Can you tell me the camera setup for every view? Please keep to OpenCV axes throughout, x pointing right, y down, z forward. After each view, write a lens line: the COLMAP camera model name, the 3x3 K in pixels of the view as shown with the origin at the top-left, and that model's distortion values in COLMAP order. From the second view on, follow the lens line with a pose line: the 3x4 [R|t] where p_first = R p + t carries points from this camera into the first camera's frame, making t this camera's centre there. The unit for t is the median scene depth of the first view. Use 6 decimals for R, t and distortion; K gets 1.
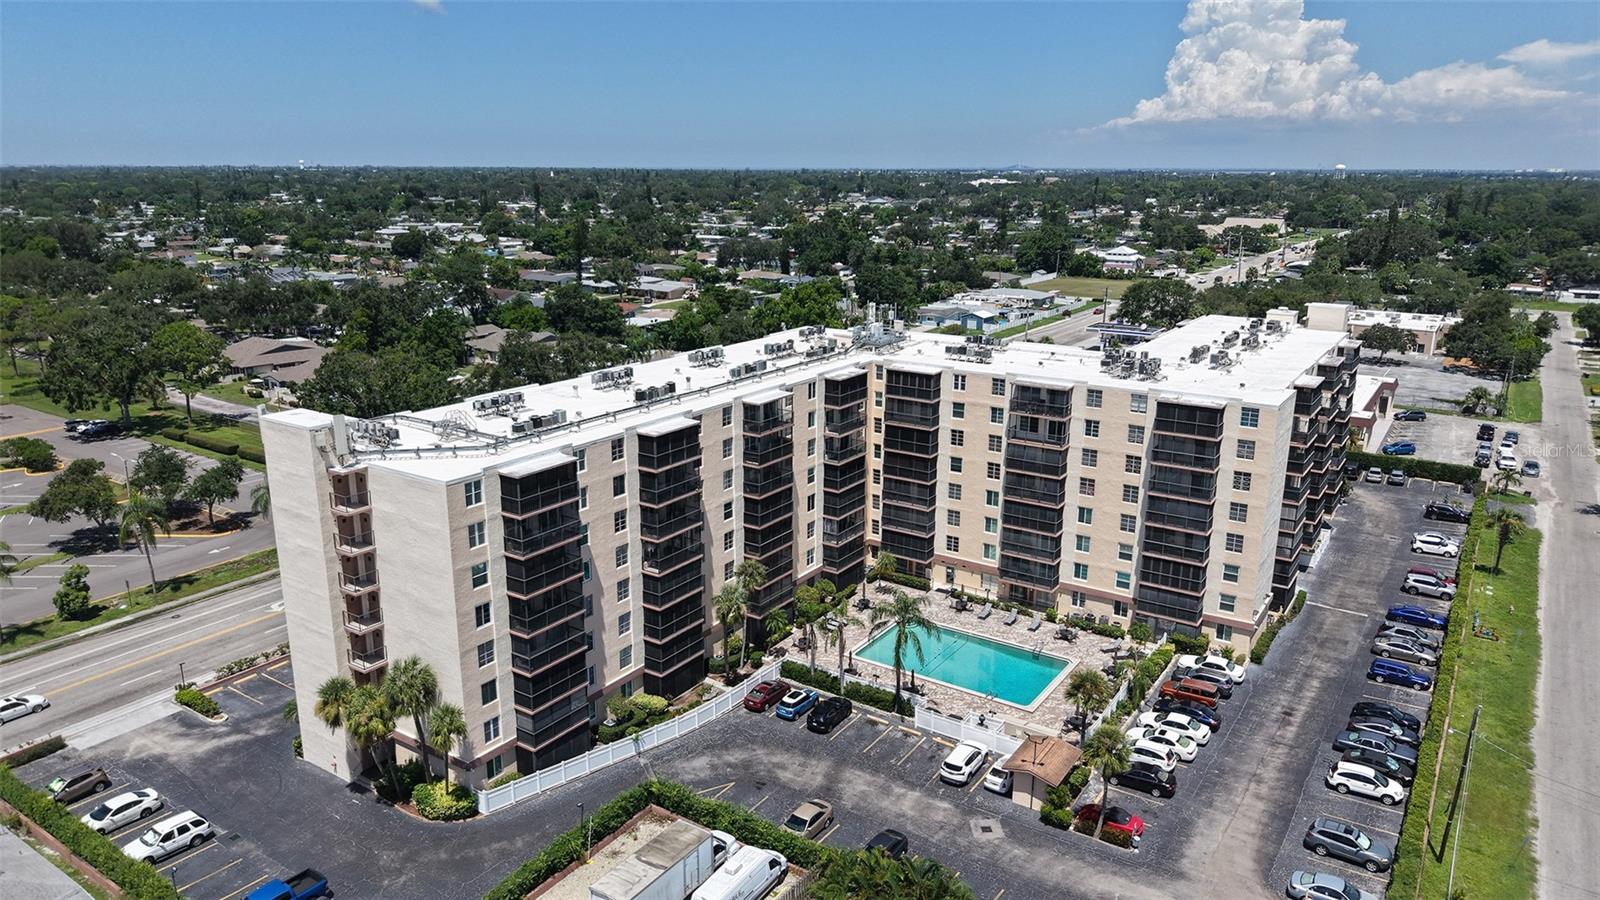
lens RADIAL K [[1062.2, 0, 799.0], [0, 1062.2, 460.5], [0, 0, 1]] dist [0.049042, -0.055035]
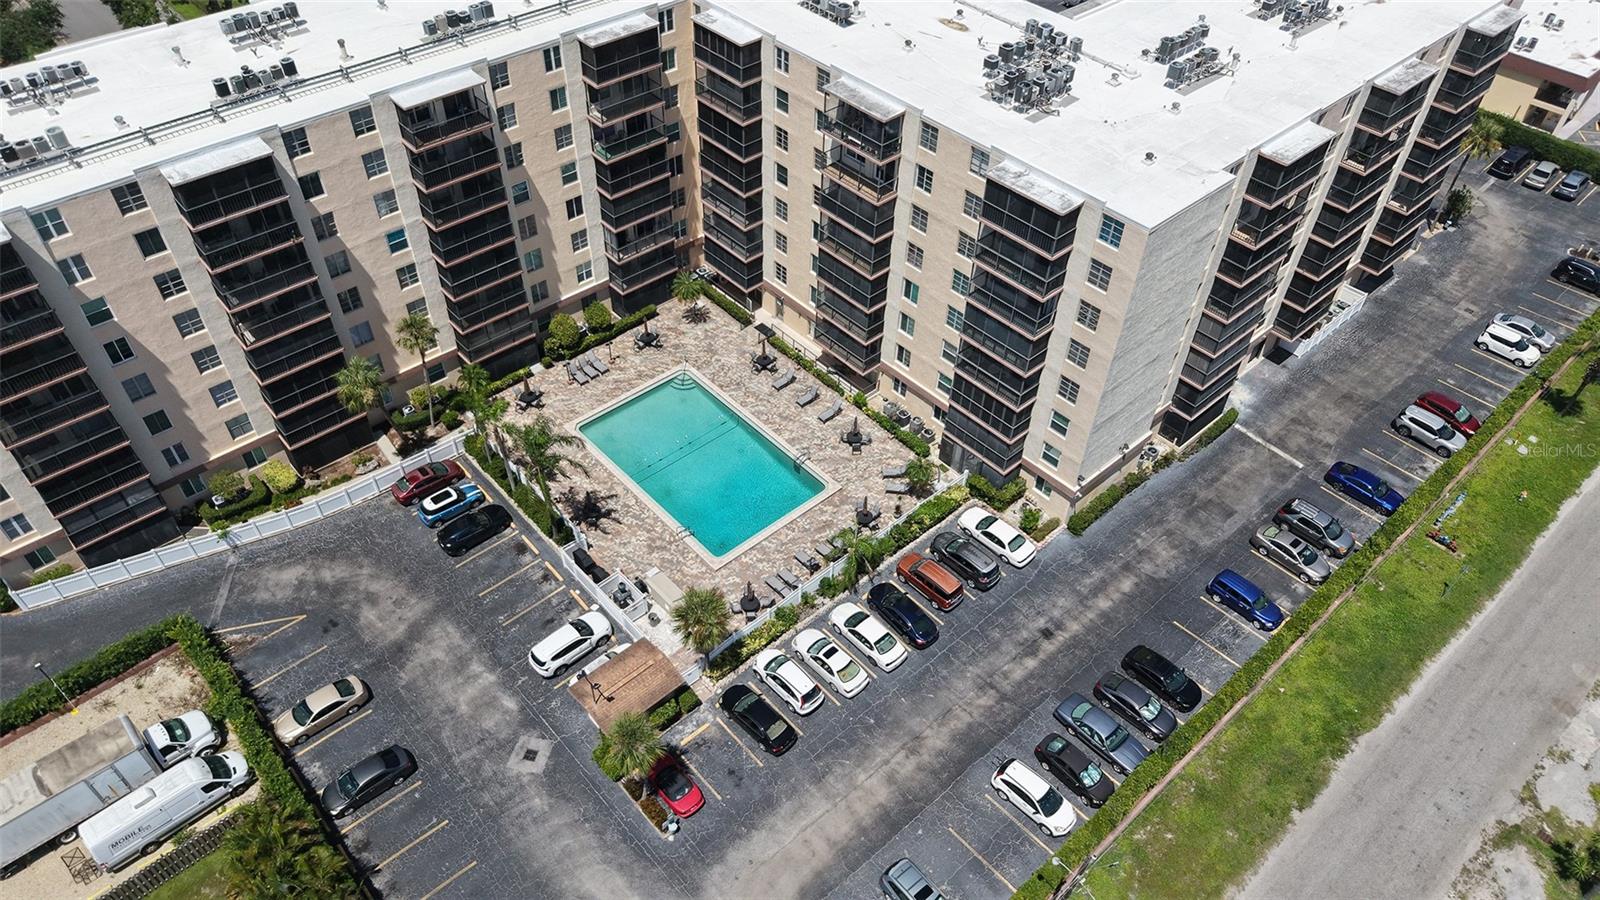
lens RADIAL K [[1062.2, 0, 799.0], [0, 1062.2, 460.5], [0, 0, 1]] dist [0.049042, -0.055035]
pose [[0.967717, 0.186242, -0.169819, 0.350215], [-0.078371, 0.862726, 0.499562, -0.210106], [0.239547, -0.470125, 0.849470, 0.330637]]
